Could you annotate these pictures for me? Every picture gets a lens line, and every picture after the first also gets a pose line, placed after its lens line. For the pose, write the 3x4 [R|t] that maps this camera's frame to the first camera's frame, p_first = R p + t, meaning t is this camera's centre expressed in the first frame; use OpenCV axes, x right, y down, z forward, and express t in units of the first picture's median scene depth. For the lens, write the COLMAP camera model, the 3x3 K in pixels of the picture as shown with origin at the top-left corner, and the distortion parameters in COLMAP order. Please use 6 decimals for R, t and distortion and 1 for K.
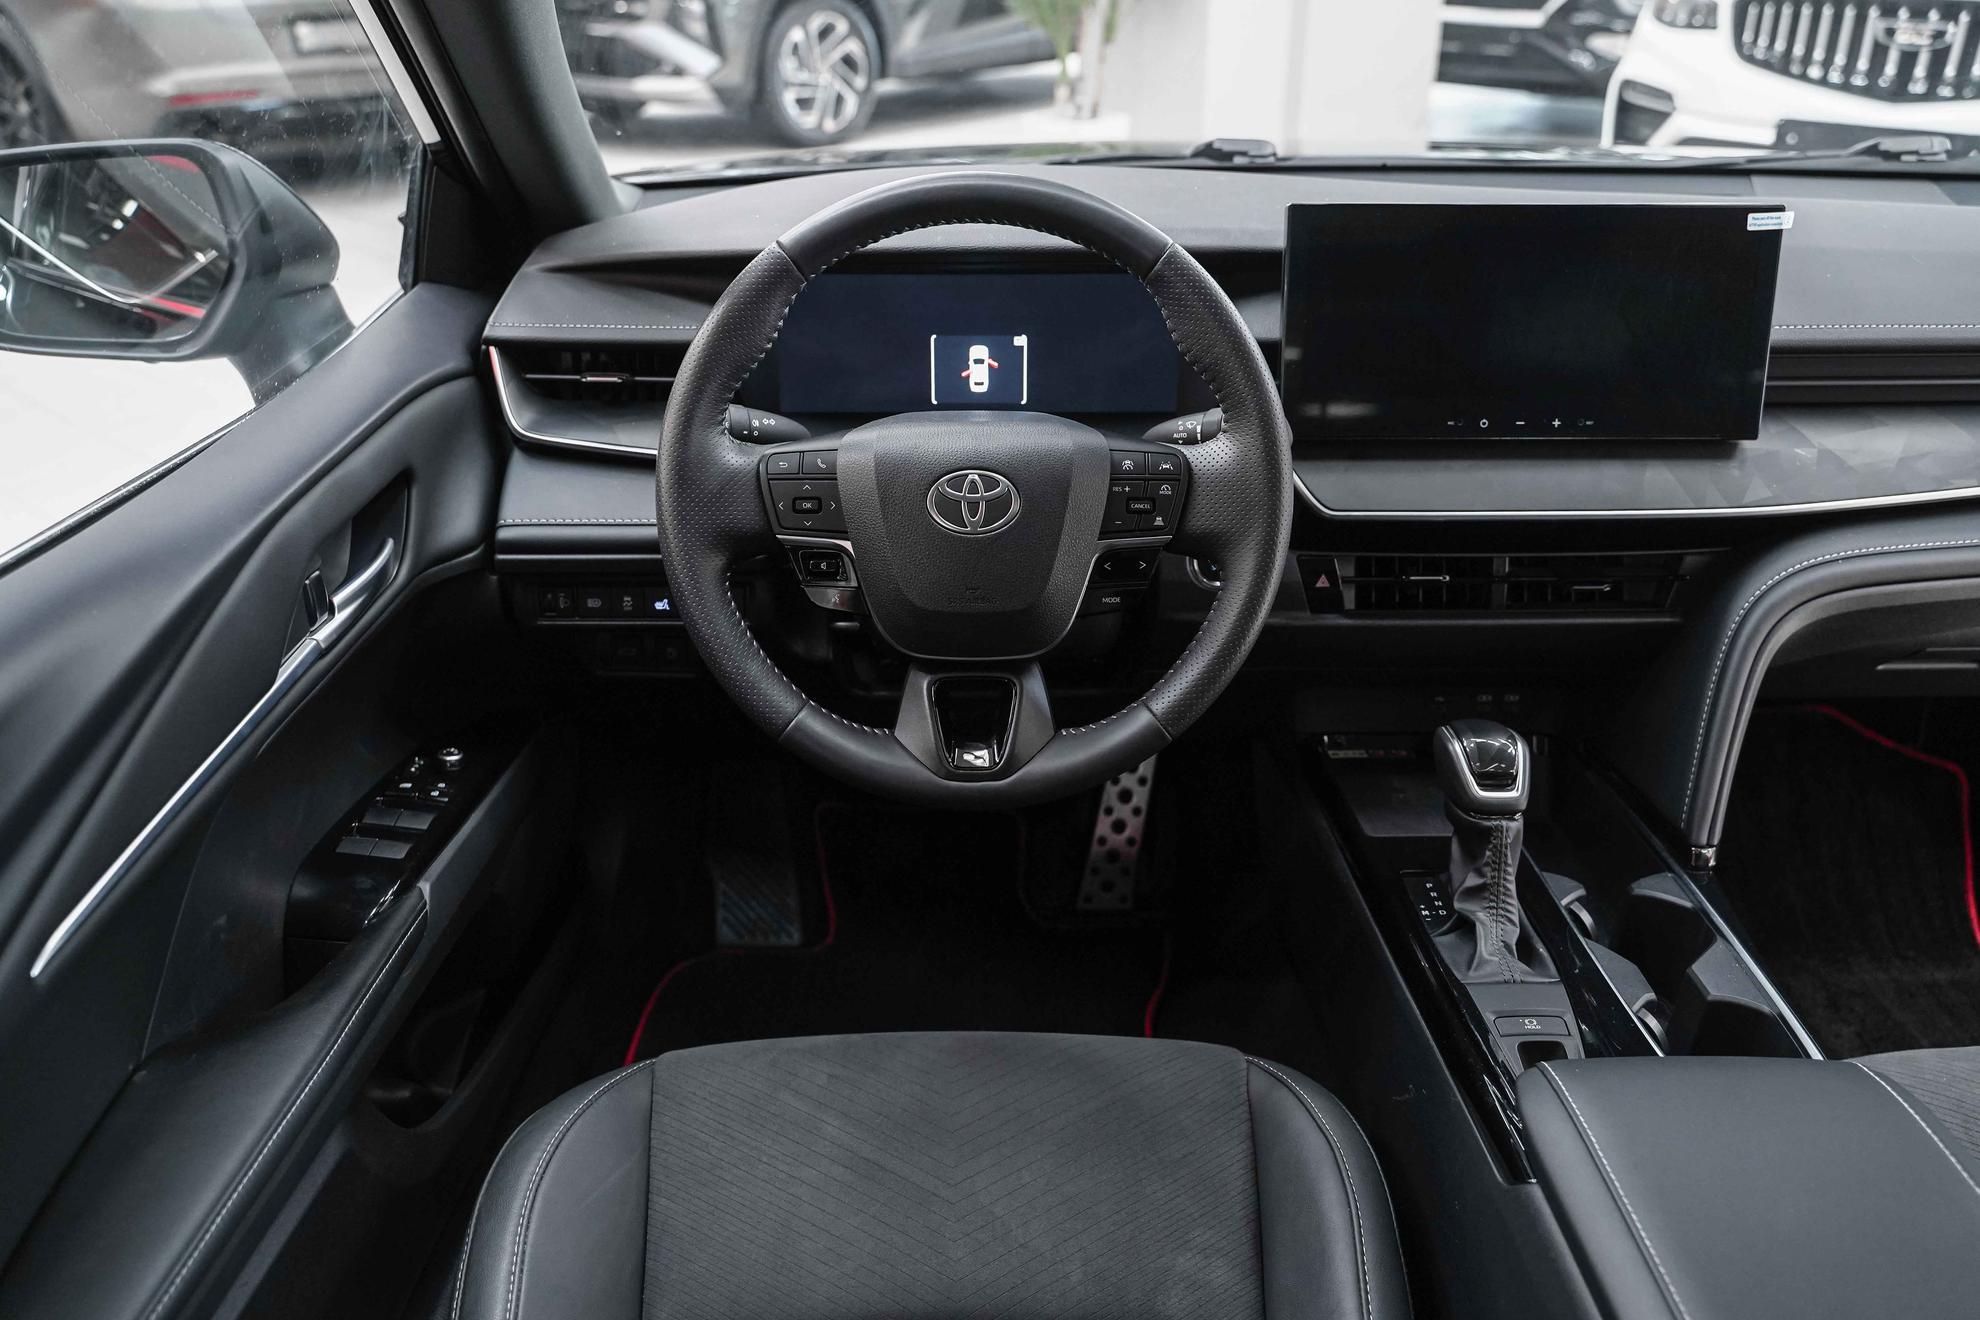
lens RADIAL K [[1575.0, 0, 1002.5], [0, 1575.0, 658.5], [0, 0, 1]] dist [-0.014489, 0.011069]
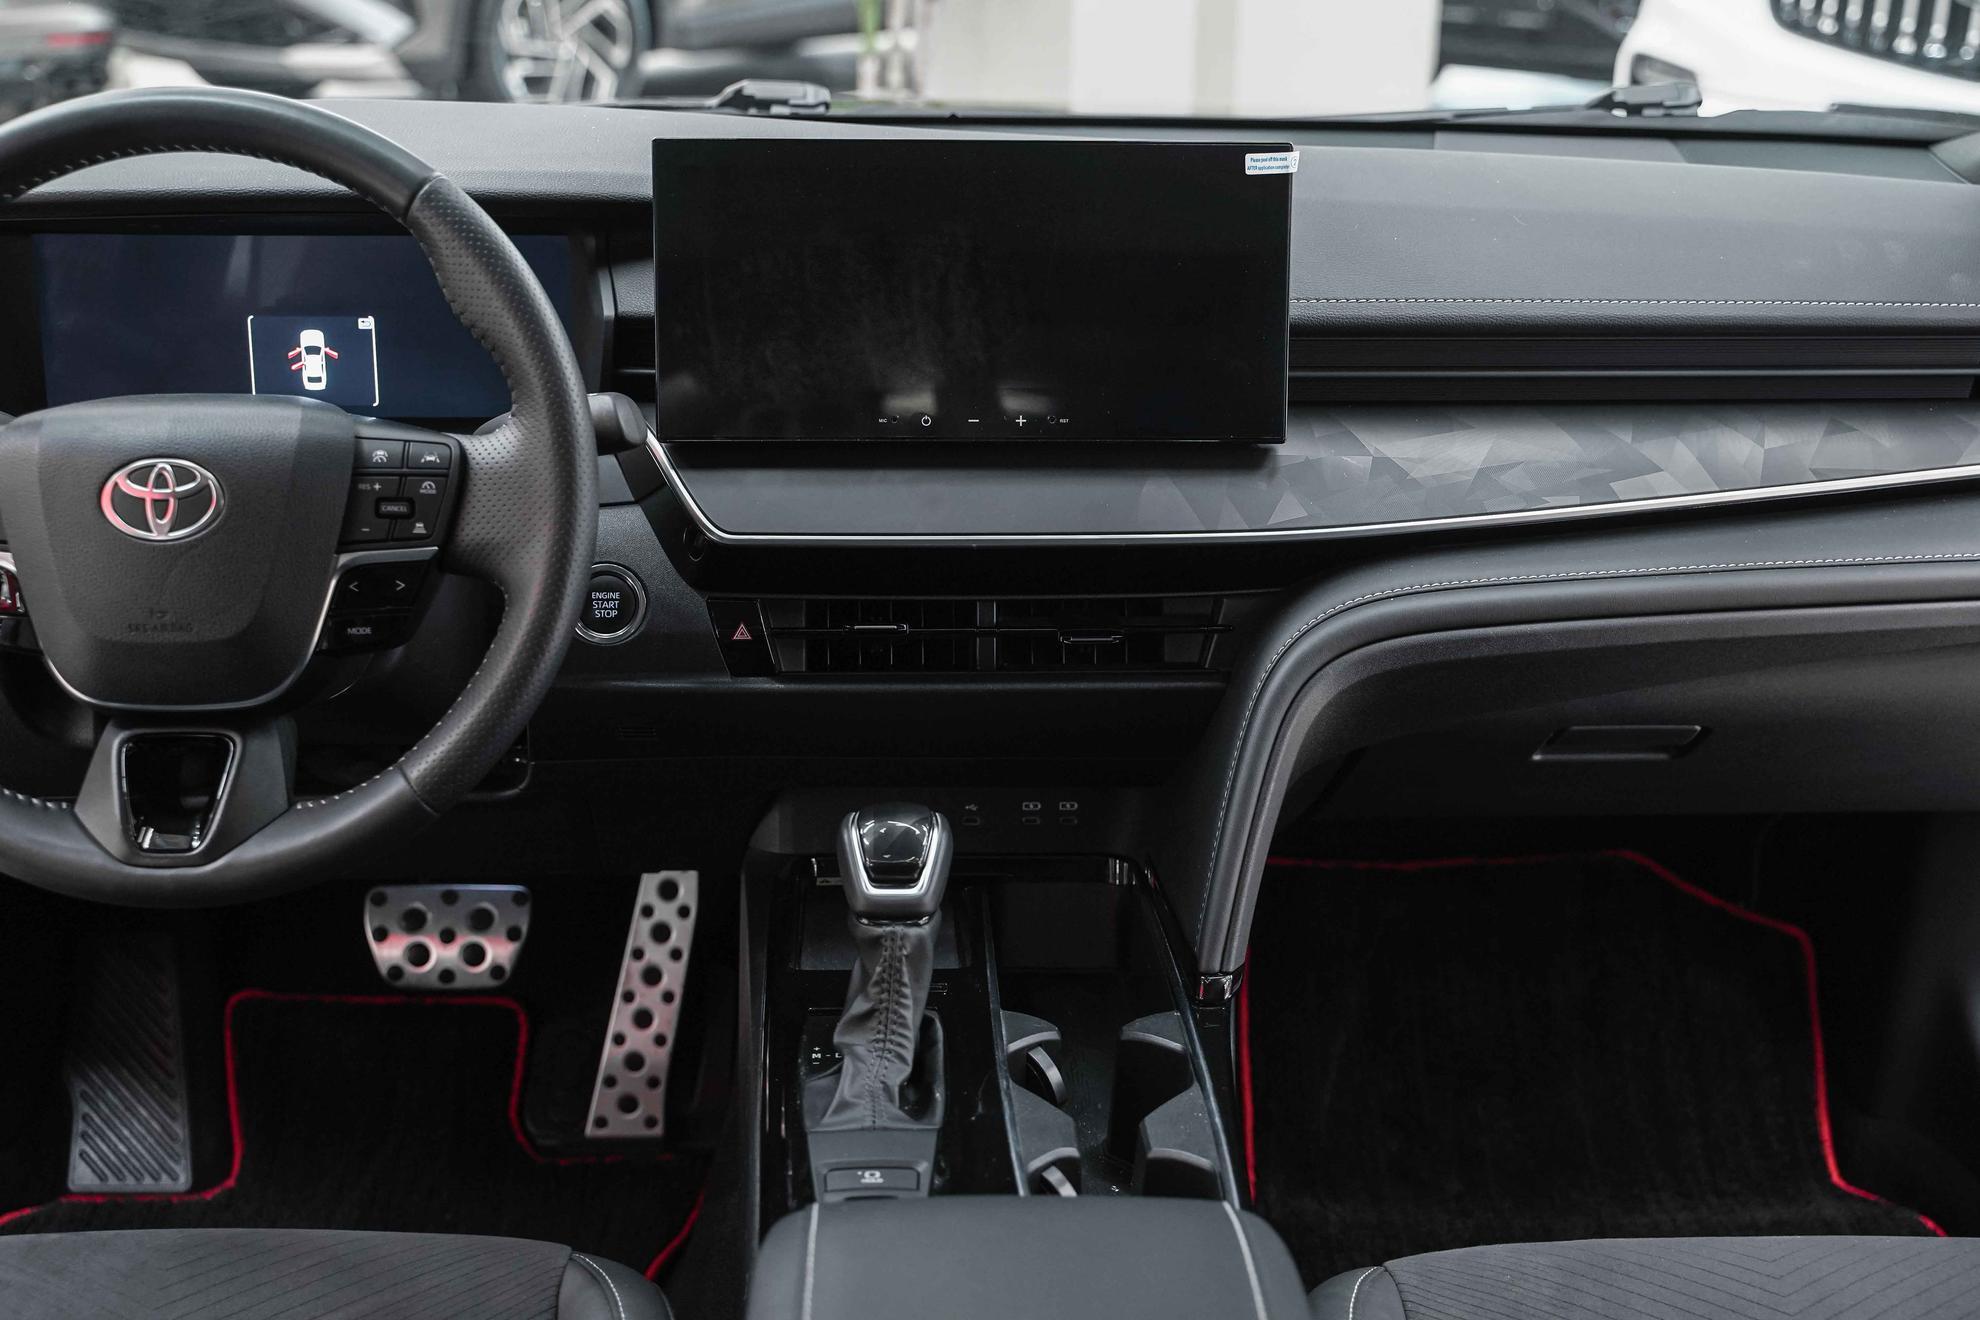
lens RADIAL K [[2345.2, 0, 982.6], [0, 2345.2, 665.3], [0, 0, 1]] dist [0.006009, -0.013865]
pose [[0.999493, -0.000670, 0.031847, 0.284507], [0.003925, 0.994751, -0.102248, 0.082632], [-0.031611, 0.102321, 0.994249, -0.122407]]
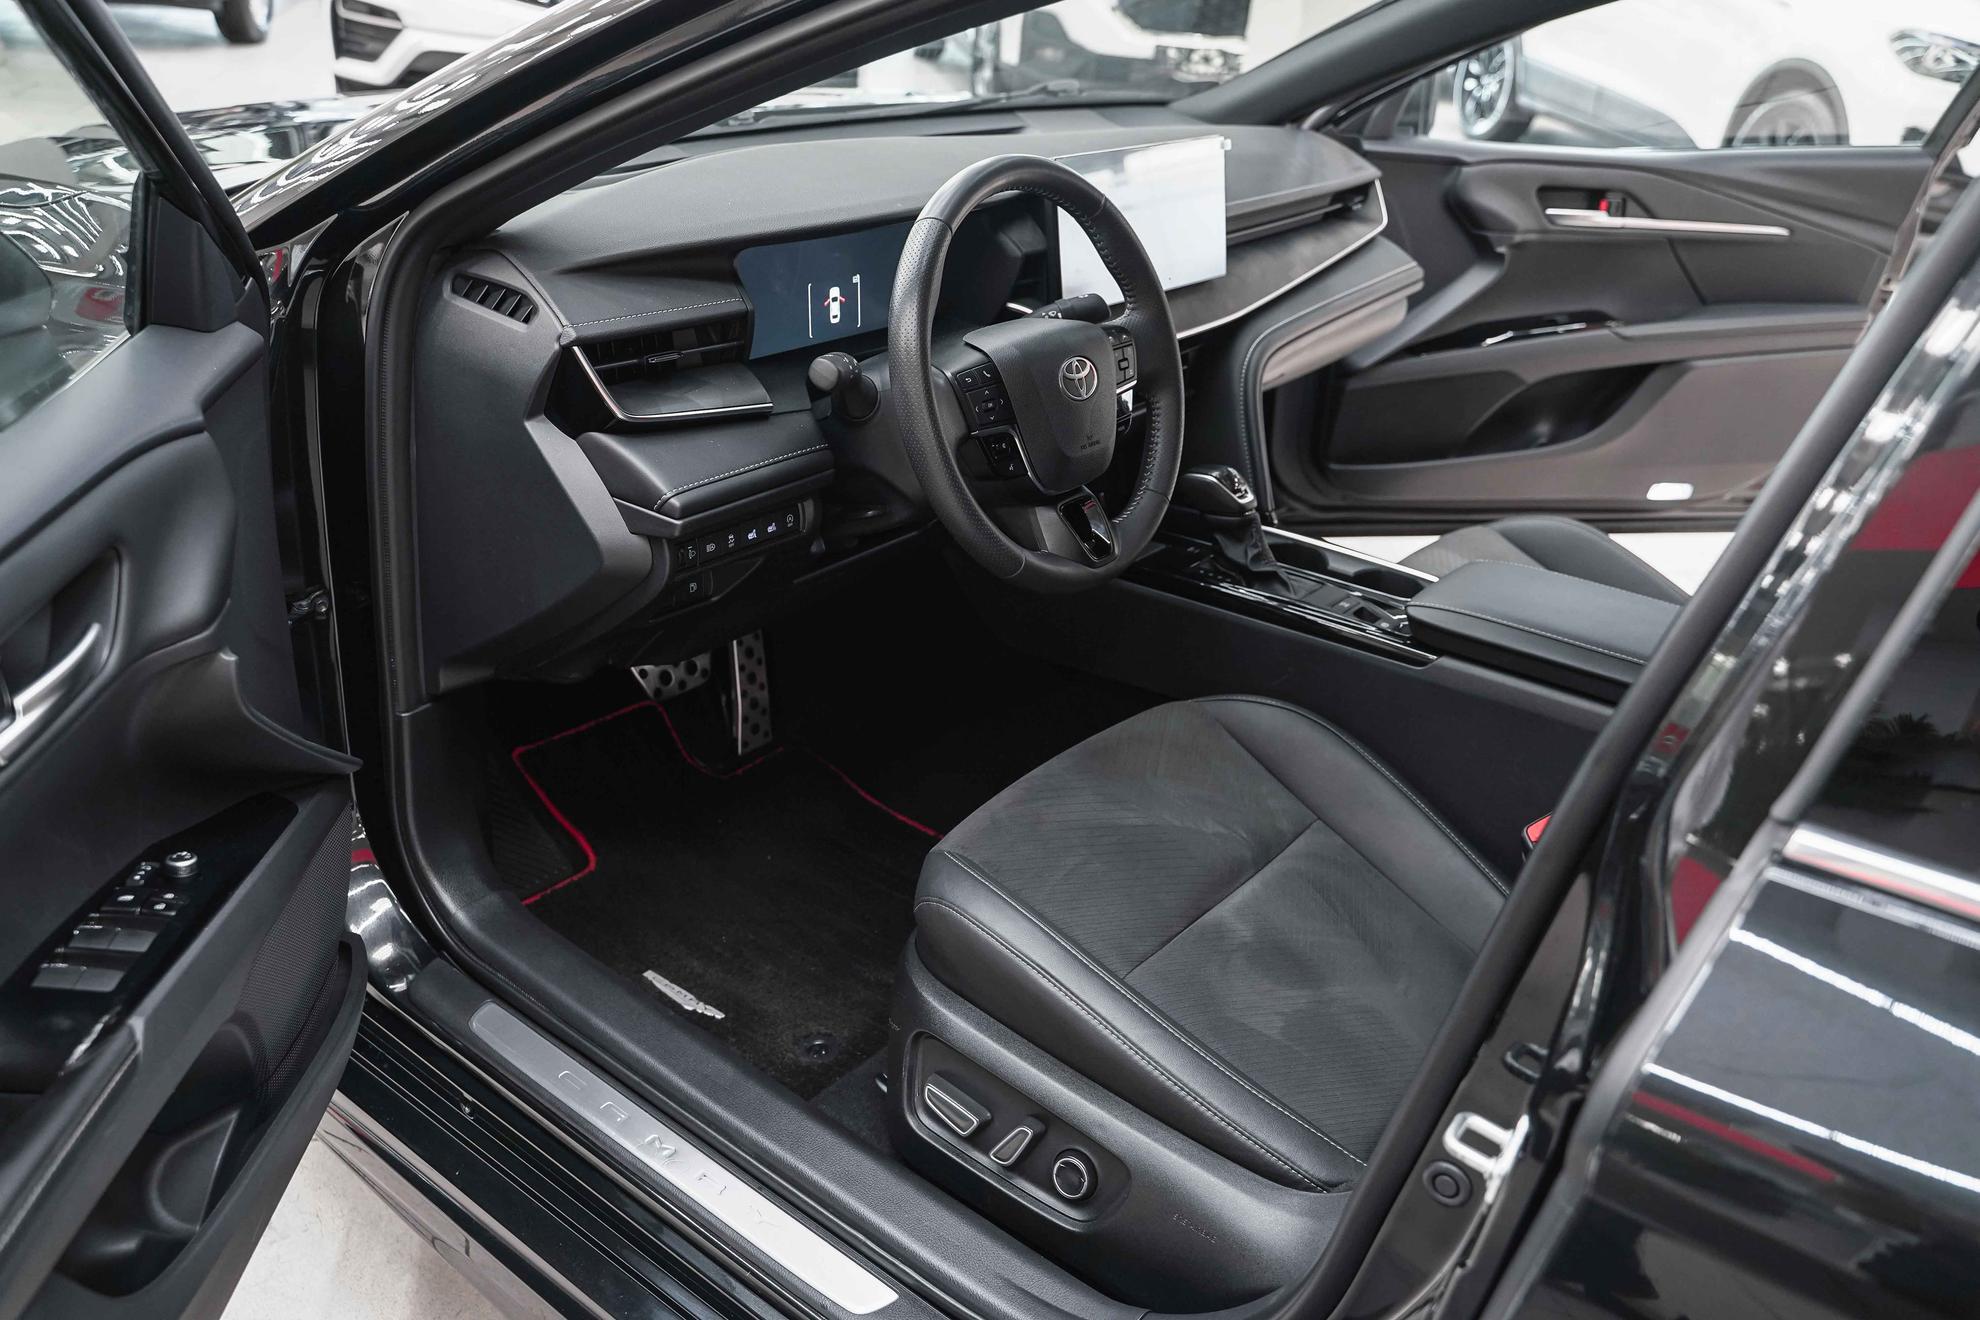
lens RADIAL K [[1575.0, 0, 1002.5], [0, 1575.0, 658.5], [0, 0, 1]] dist [-0.014489, 0.011069]
pose [[0.612971, -0.306245, 0.728341, -1.004516], [0.259387, 0.948734, 0.180614, -0.112292], [-0.746314, 0.078211, 0.660983, 0.074740]]
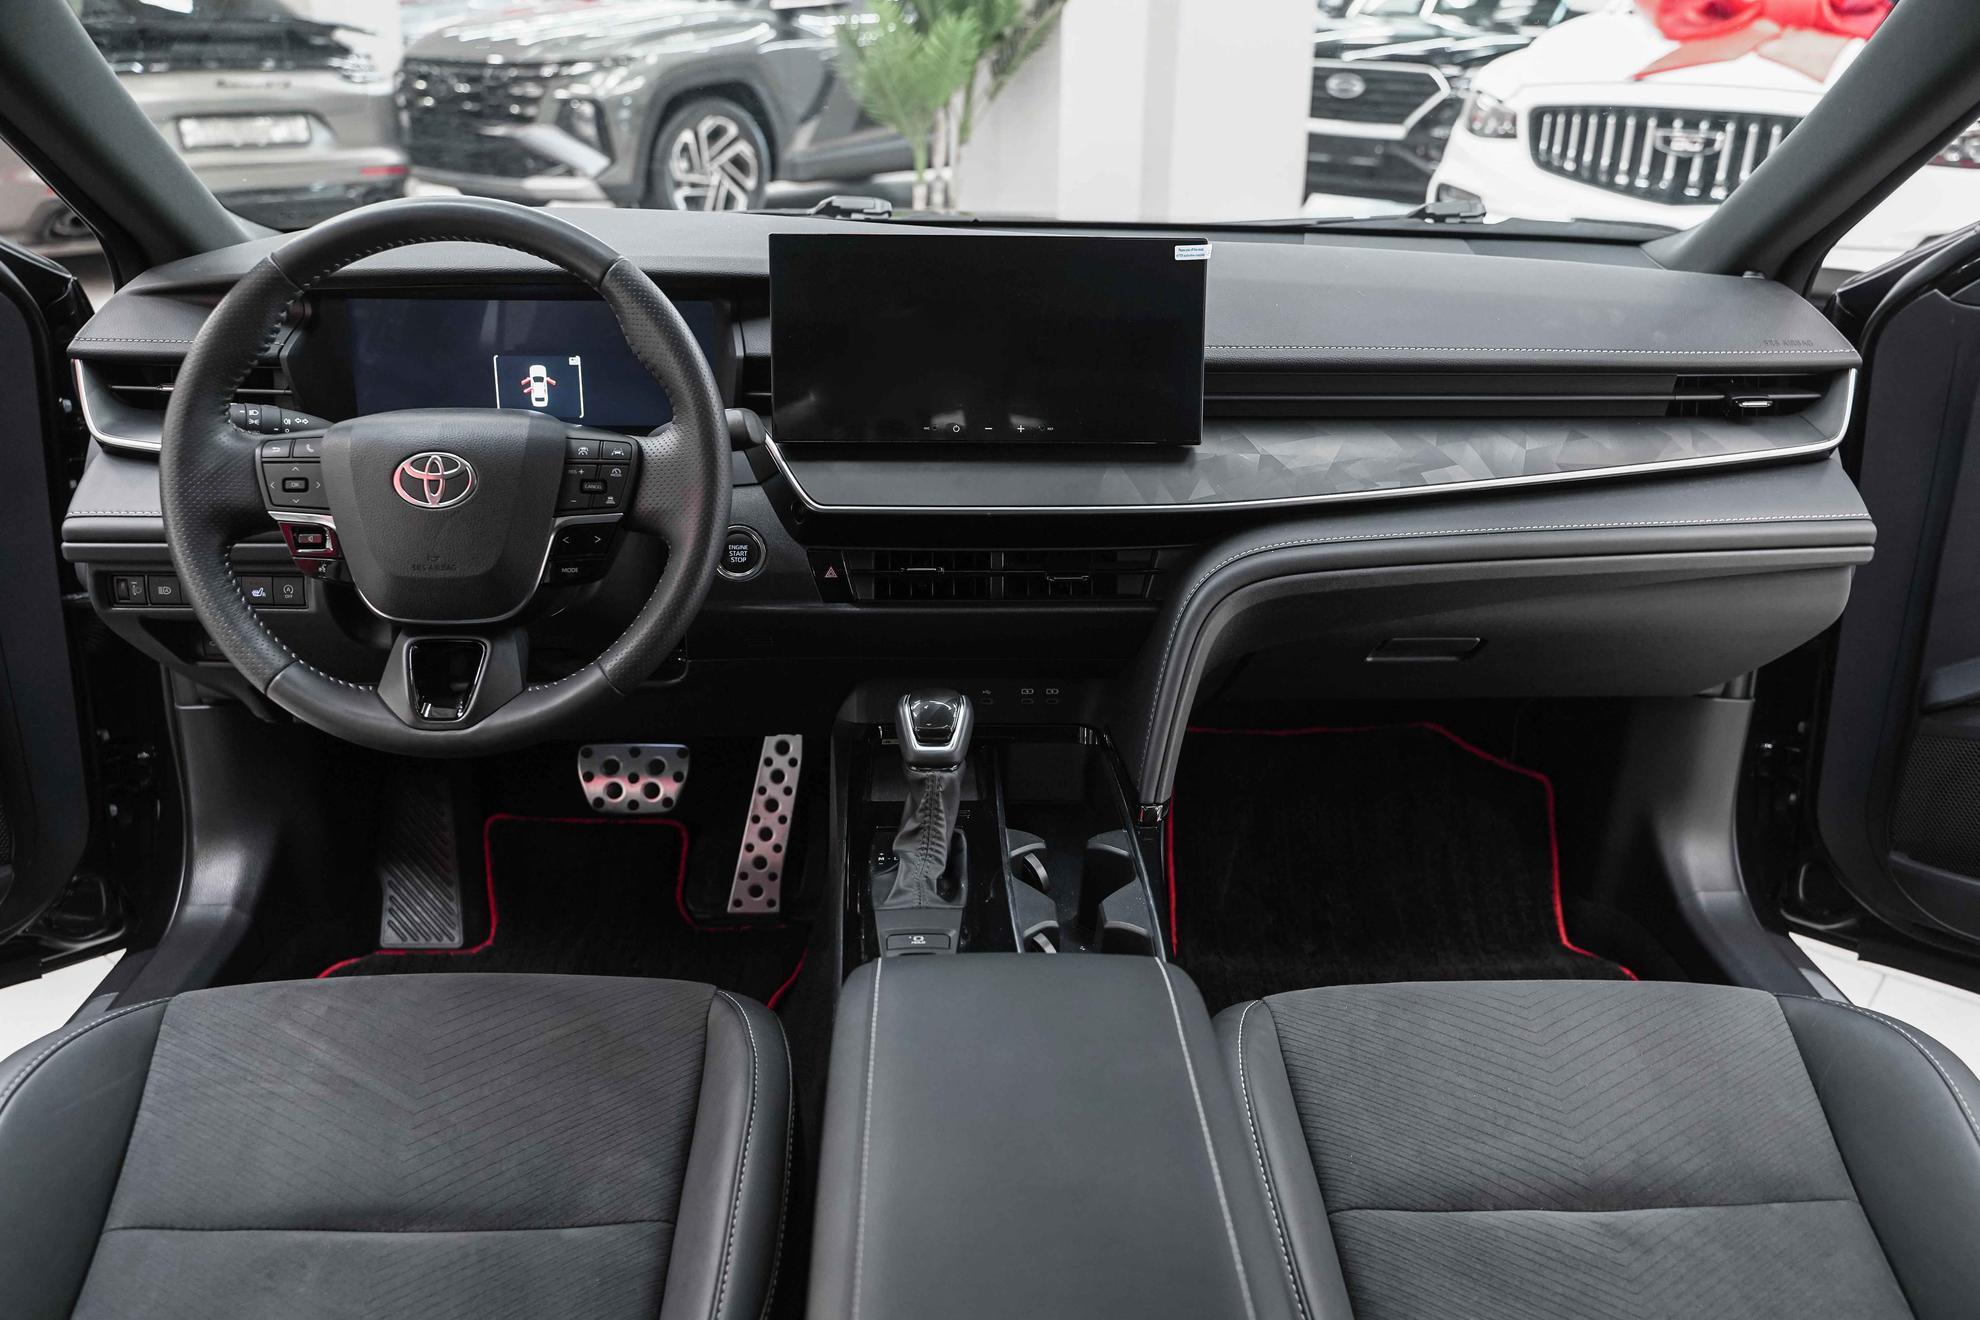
lens RADIAL K [[1575.0, 0, 1002.5], [0, 1575.0, 658.5], [0, 0, 1]] dist [-0.014489, 0.011069]
pose [[0.999353, 0.000940, 0.035941, 0.286129], [0.001382, 0.997916, -0.064511, 0.083863], [-0.035927, 0.064519, 0.997270, -0.110673]]
